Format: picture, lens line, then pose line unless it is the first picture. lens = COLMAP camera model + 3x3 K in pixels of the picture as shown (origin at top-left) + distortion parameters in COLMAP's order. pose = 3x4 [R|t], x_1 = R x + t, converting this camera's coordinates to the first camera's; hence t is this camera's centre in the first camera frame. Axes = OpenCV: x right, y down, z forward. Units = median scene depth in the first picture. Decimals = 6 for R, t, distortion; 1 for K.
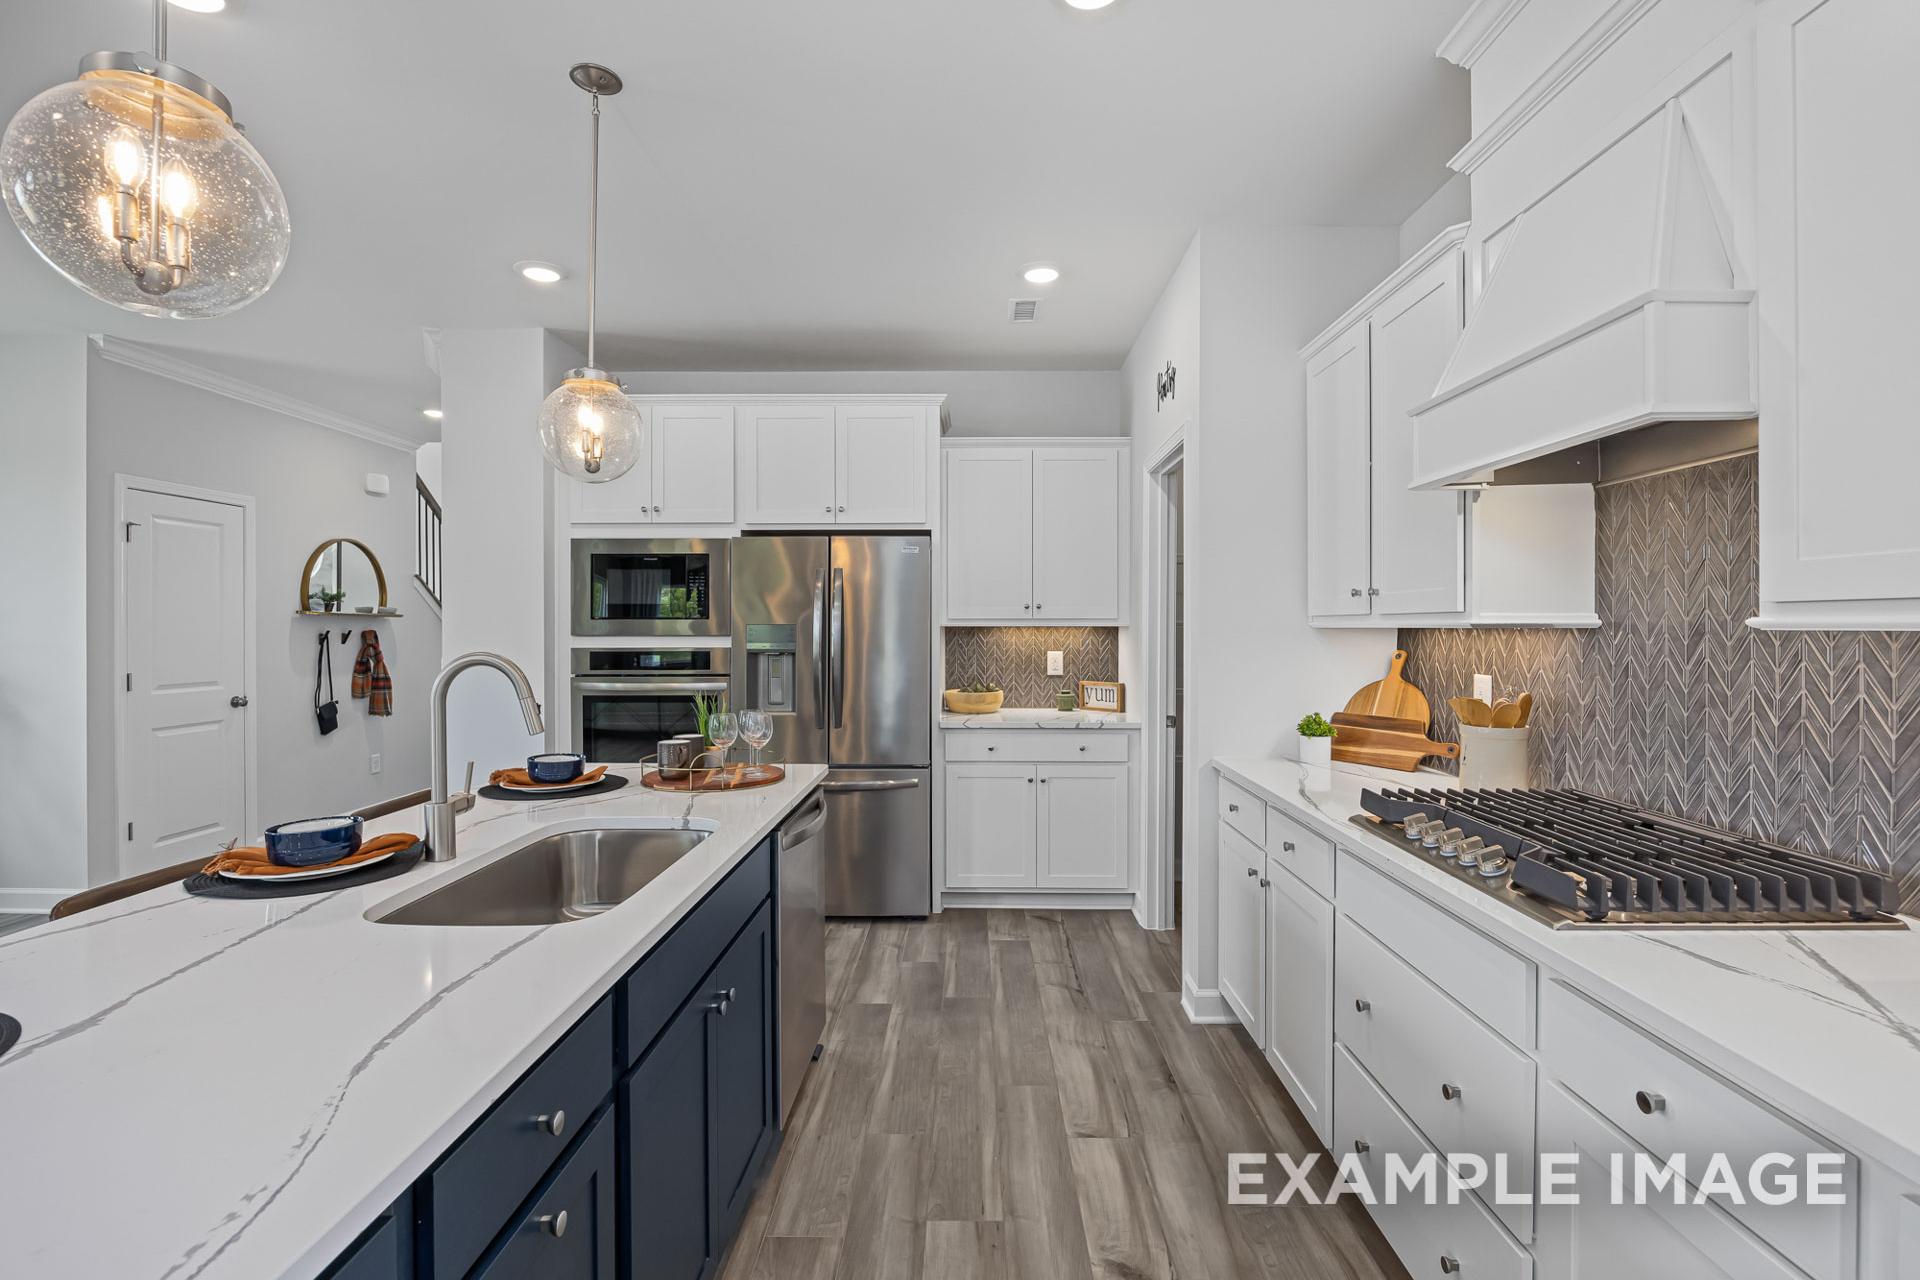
lens RADIAL K [[890.3, 0, 959.8], [0, 890.3, 632.6], [0, 0, 1]] dist [-0.001668, 0.001191]
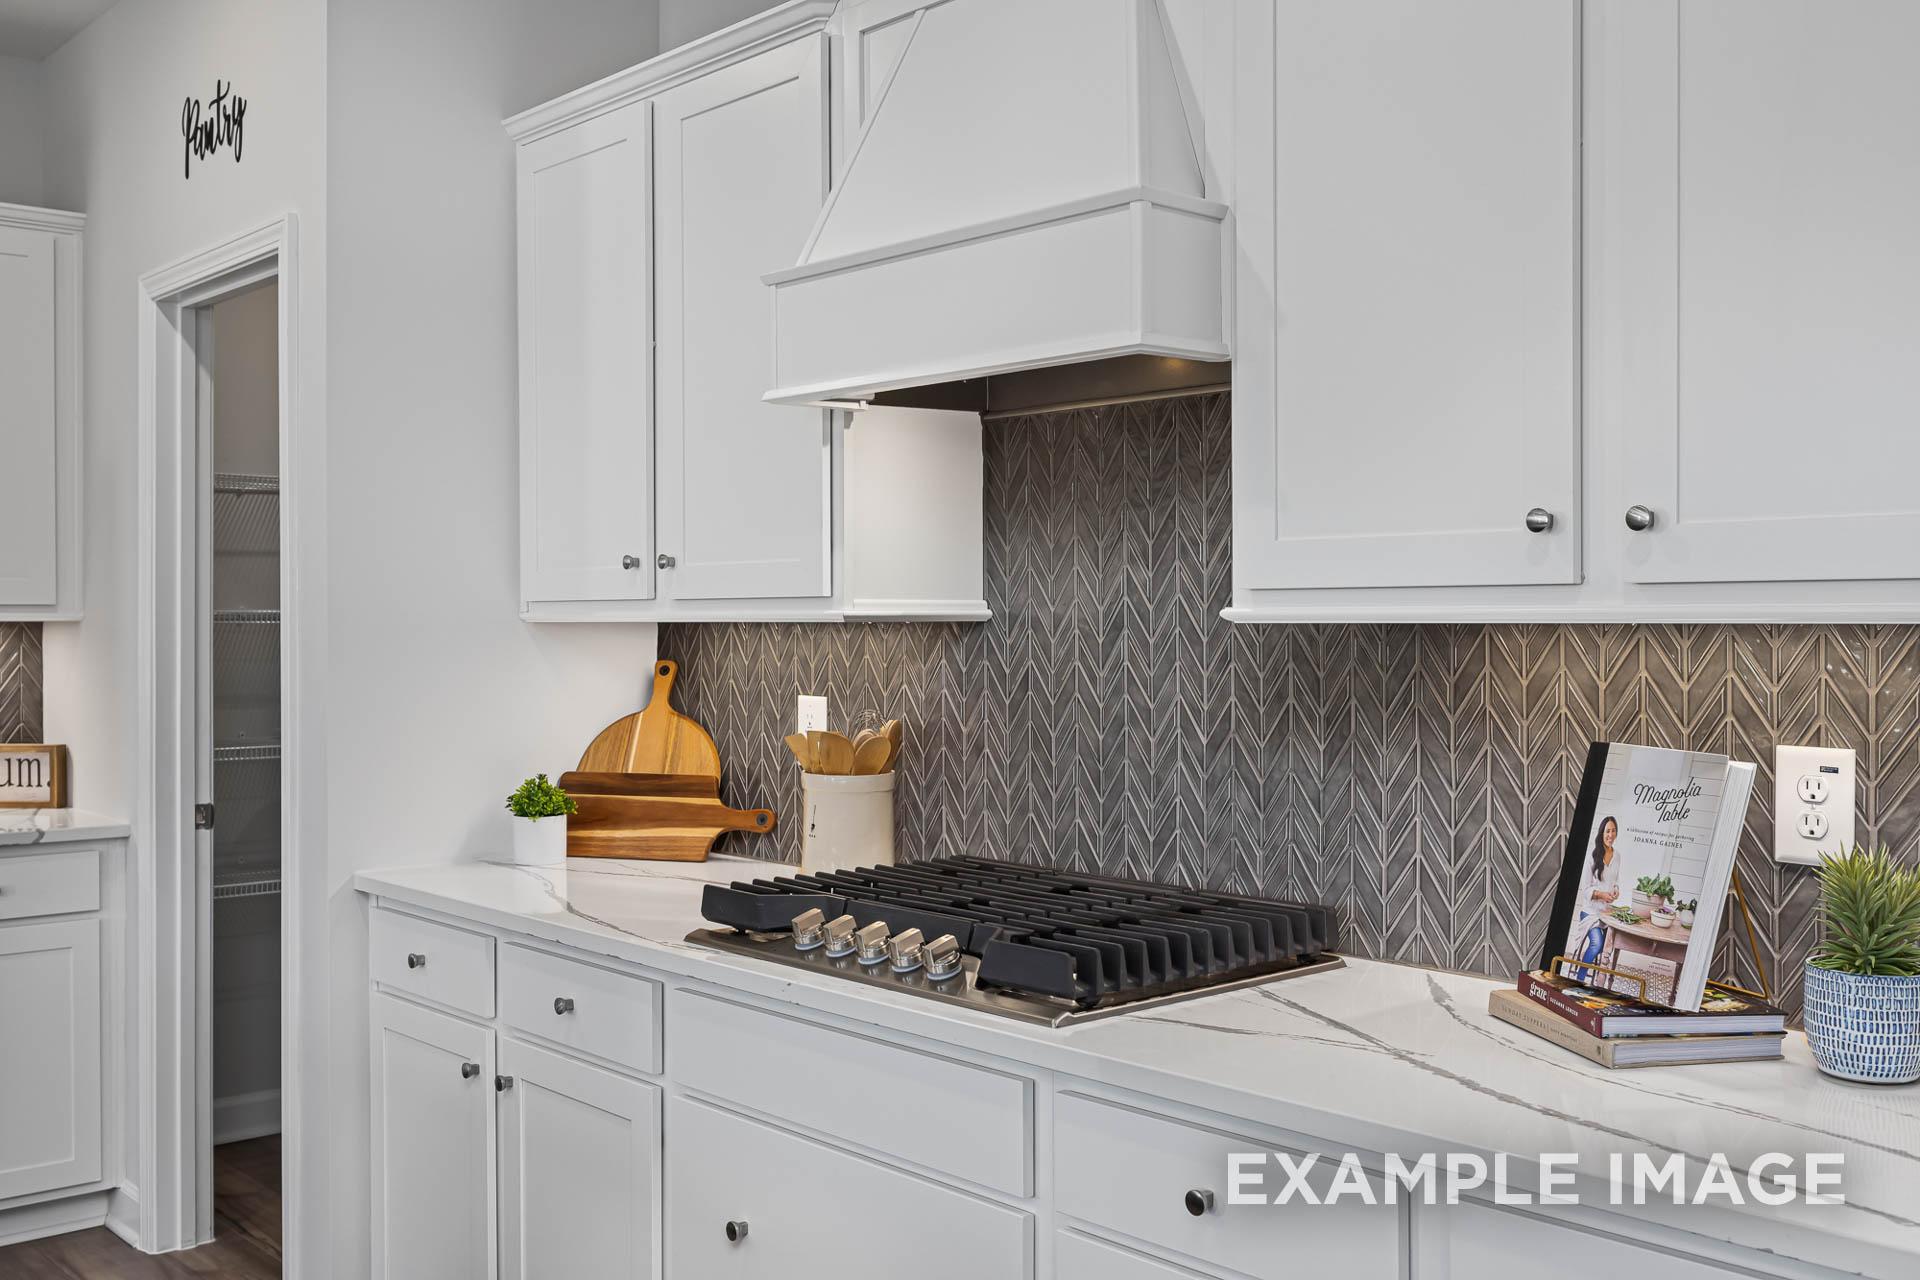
lens RADIAL K [[1835.2, 0, 958.7], [0, 1835.2, 633.9], [0, 0, 1]] dist [0.023840, 0.000000]
pose [[0.746785, -0.007241, 0.665027, -0.252685], [0.007052, 0.999971, 0.002969, 0.000137], [-0.665029, 0.002472, 0.746814, -0.057382]]
